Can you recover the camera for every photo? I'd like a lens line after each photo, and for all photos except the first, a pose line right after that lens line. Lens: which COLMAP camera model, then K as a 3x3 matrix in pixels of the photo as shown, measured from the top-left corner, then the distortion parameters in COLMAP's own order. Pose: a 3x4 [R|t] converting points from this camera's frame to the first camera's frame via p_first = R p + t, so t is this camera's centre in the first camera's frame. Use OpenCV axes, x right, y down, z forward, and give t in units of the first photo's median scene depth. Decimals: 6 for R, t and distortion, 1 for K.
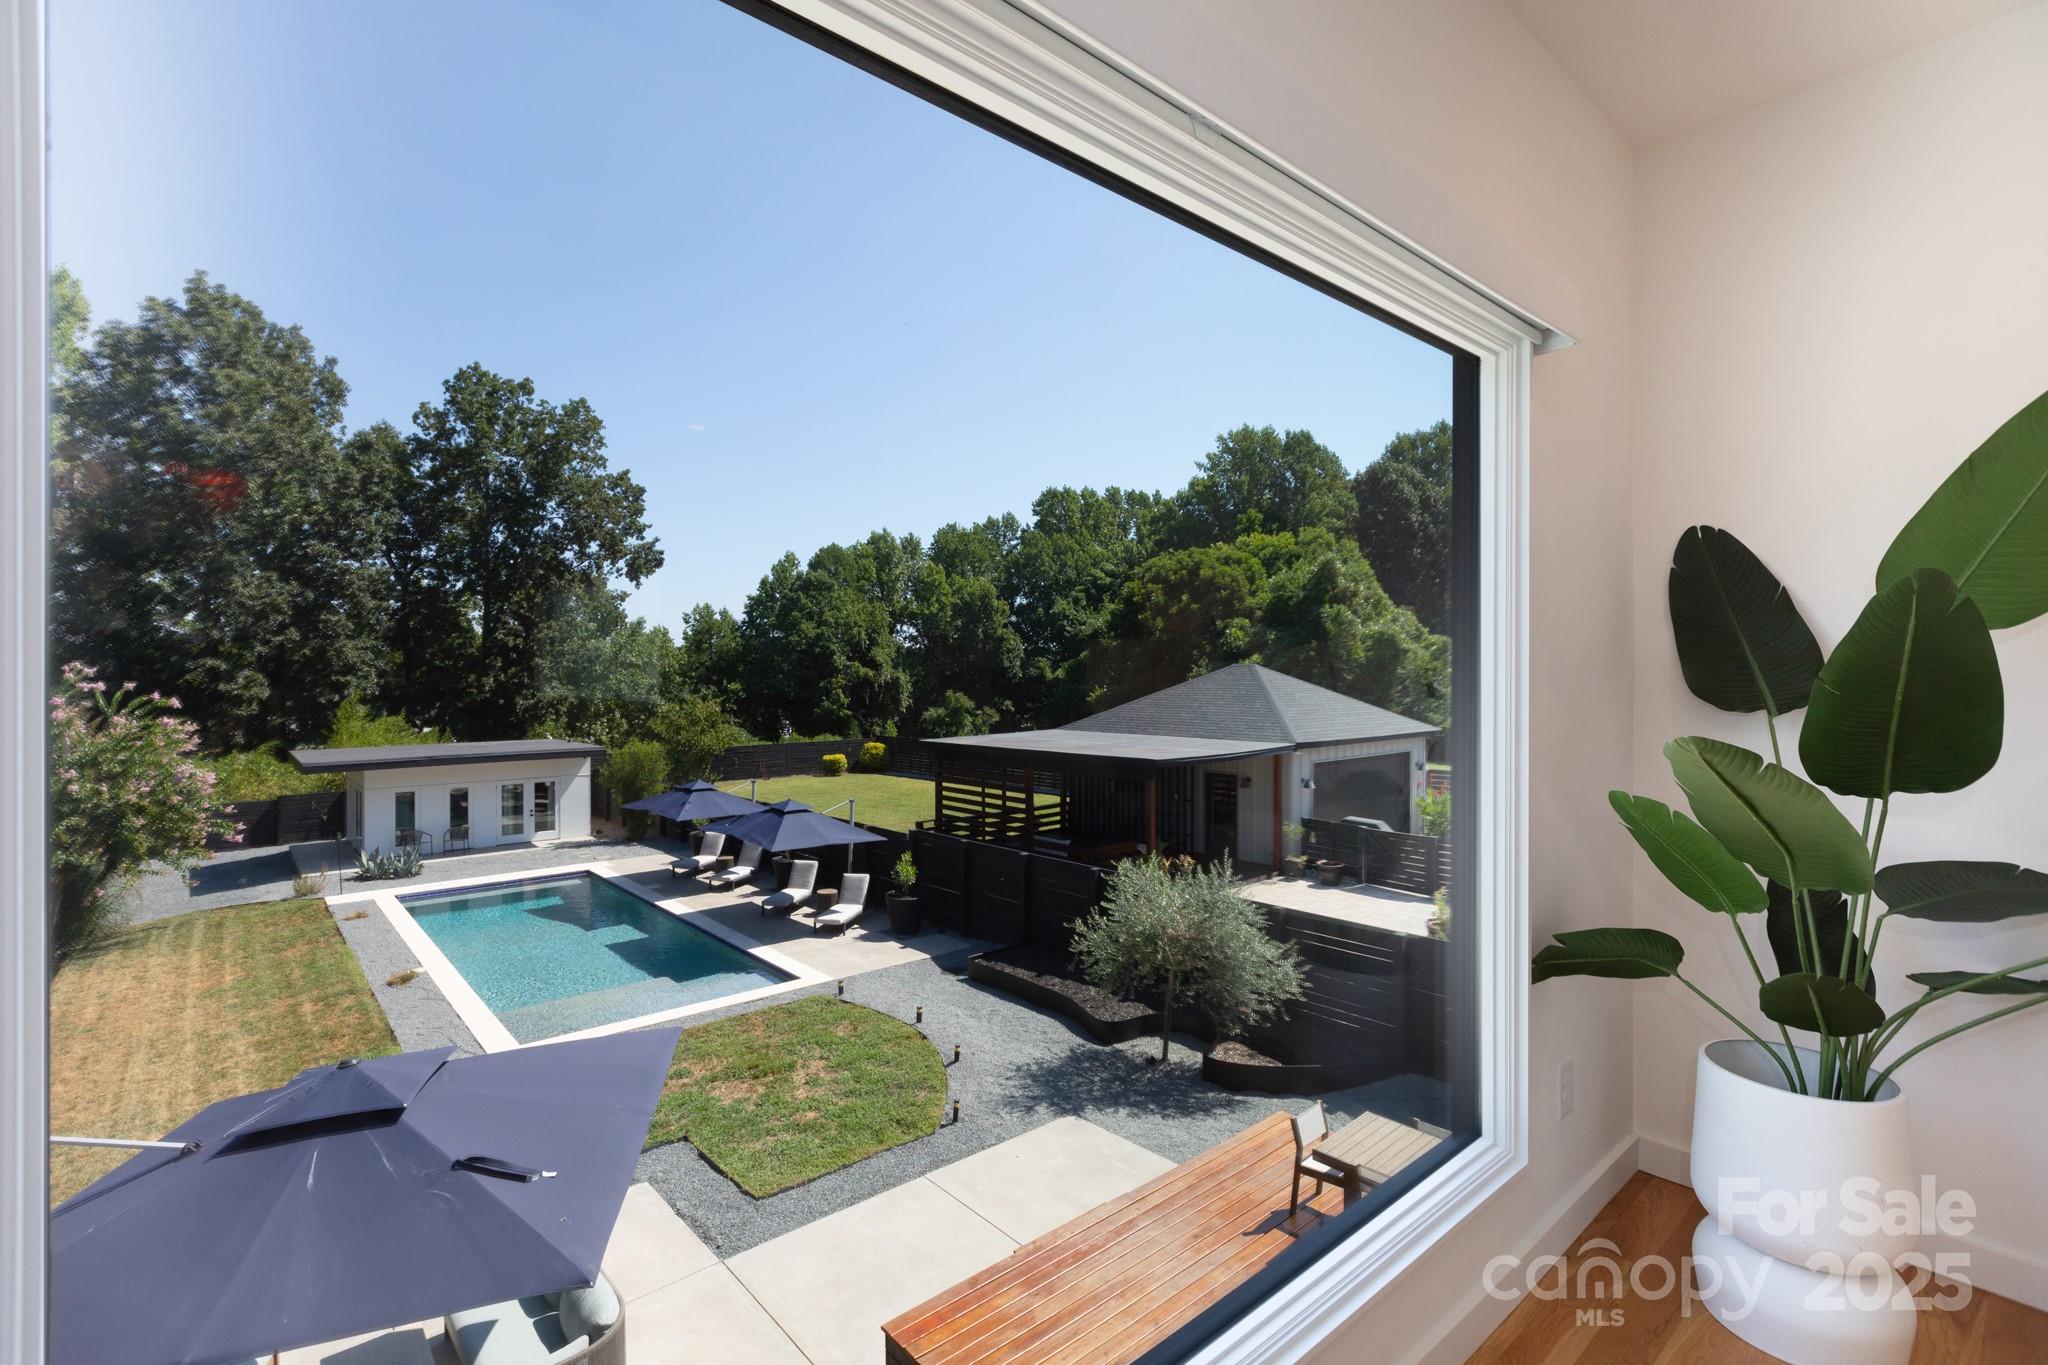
lens RADIAL K [[941.6, 0, 998.3], [0, 941.6, 674.7], [0, 0, 1]] dist [-0.000661, -0.000141]
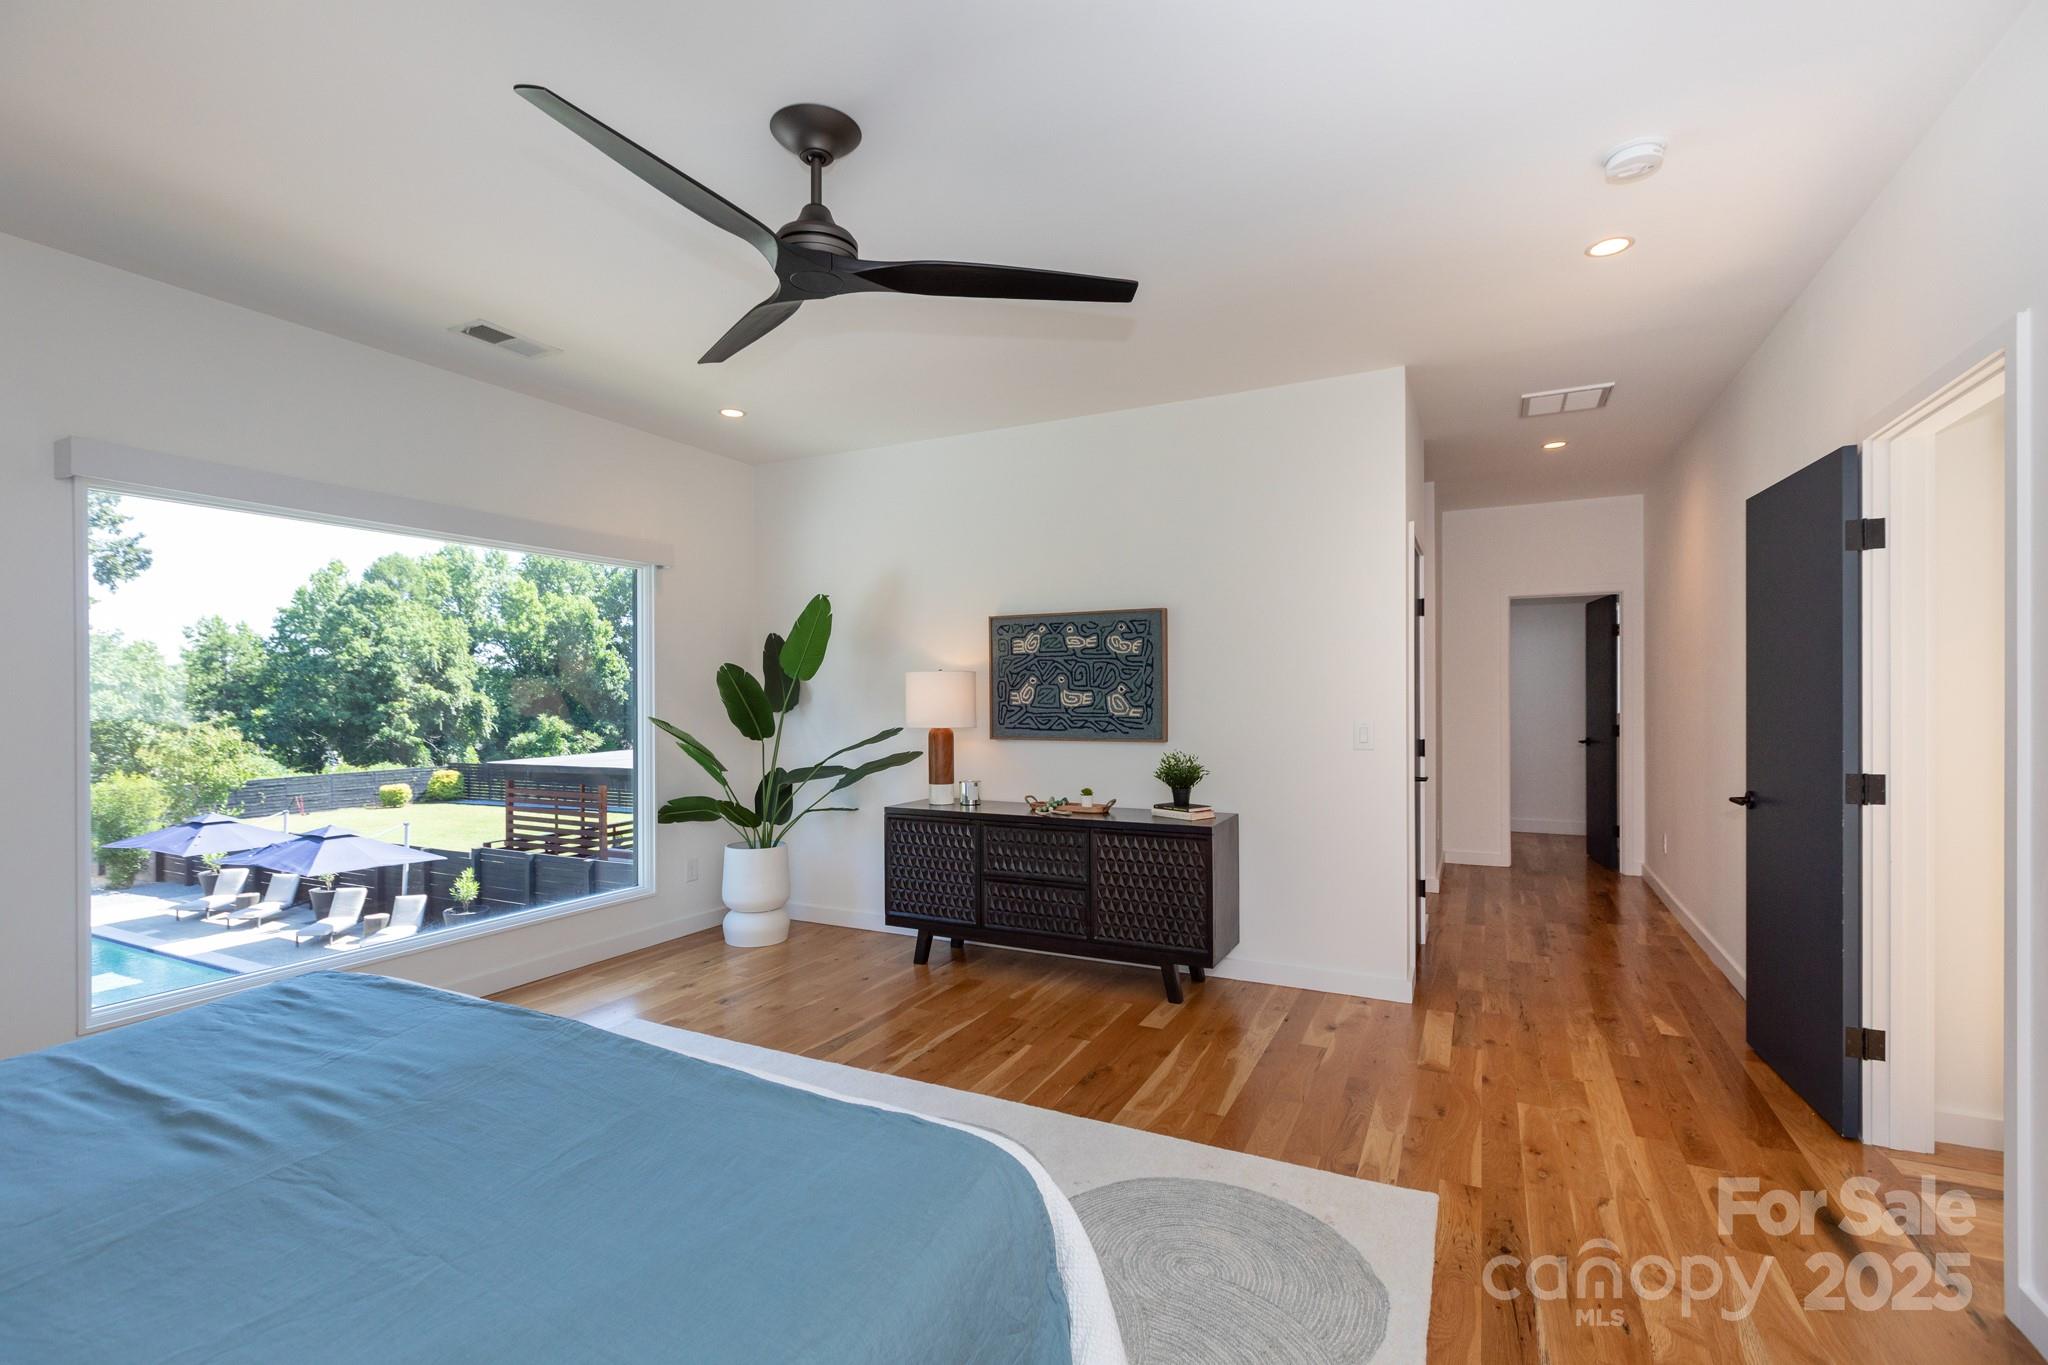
lens RADIAL K [[931.4, 0, 1025.0], [0, 931.4, 694.0], [0, 0, 1]] dist [-0.001541, -0.000091]
pose [[0.914867, -0.002577, 0.403746, 0.017349], [0.003874, 0.999990, -0.002396, 0.000429], [-0.403736, 0.003756, 0.914868, -0.062873]]
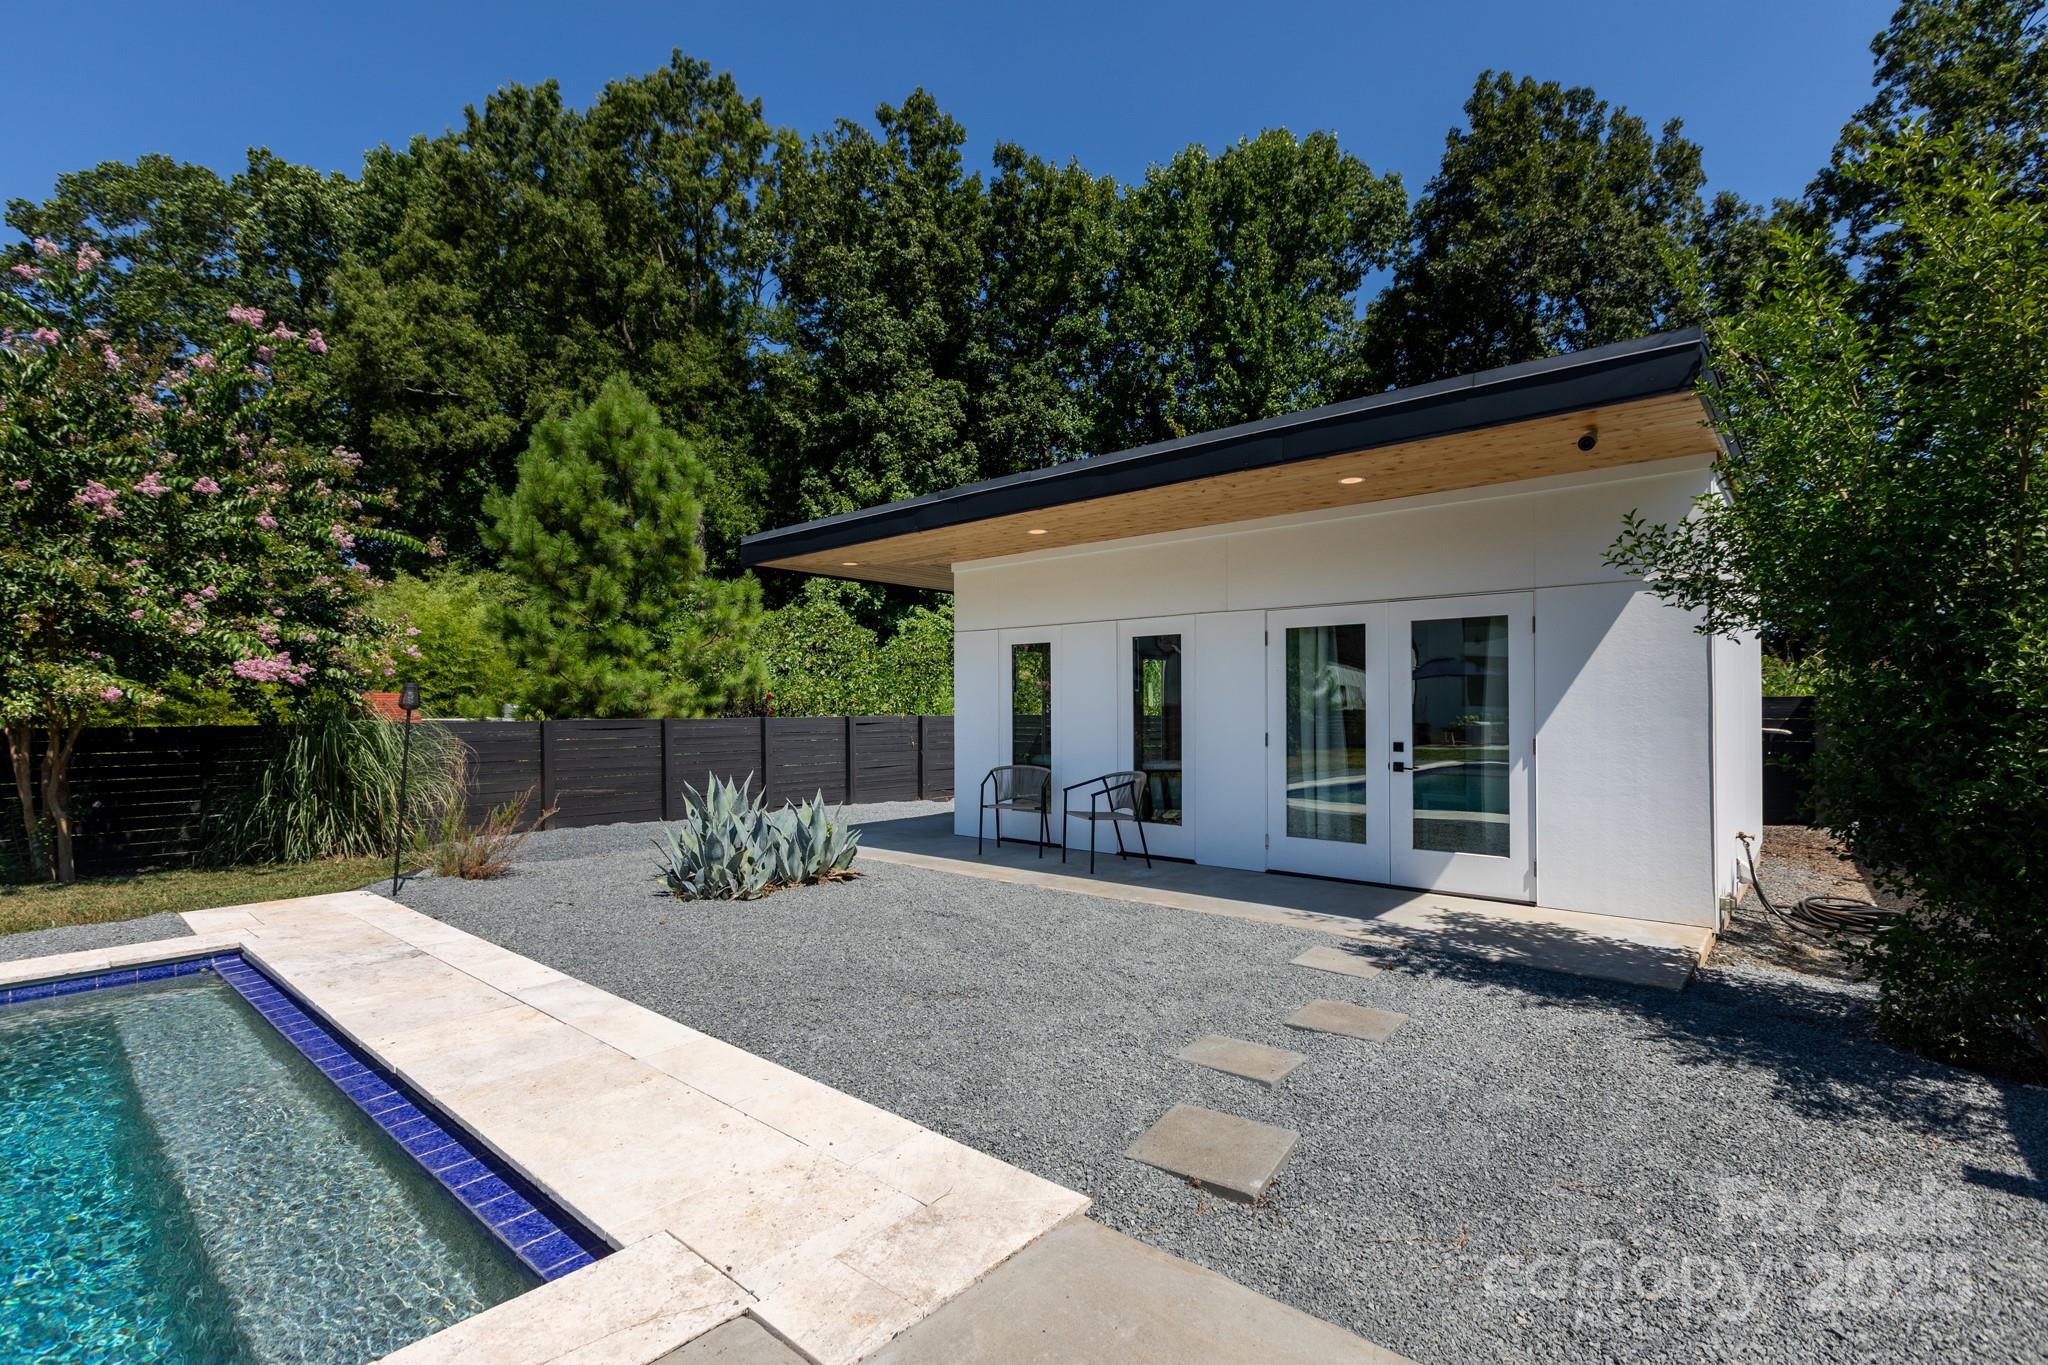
lens RADIAL K [[916.7, 0, 1029.0], [0, 916.7, 686.5], [0, 0, 1]] dist [0.000274, -0.000689]
pose [[0.153498, -0.016381, -0.988013, -0.161020], [0.004504, 0.999864, -0.015878, 0.071298], [0.988139, -0.002013, 0.153551, 0.466473]]
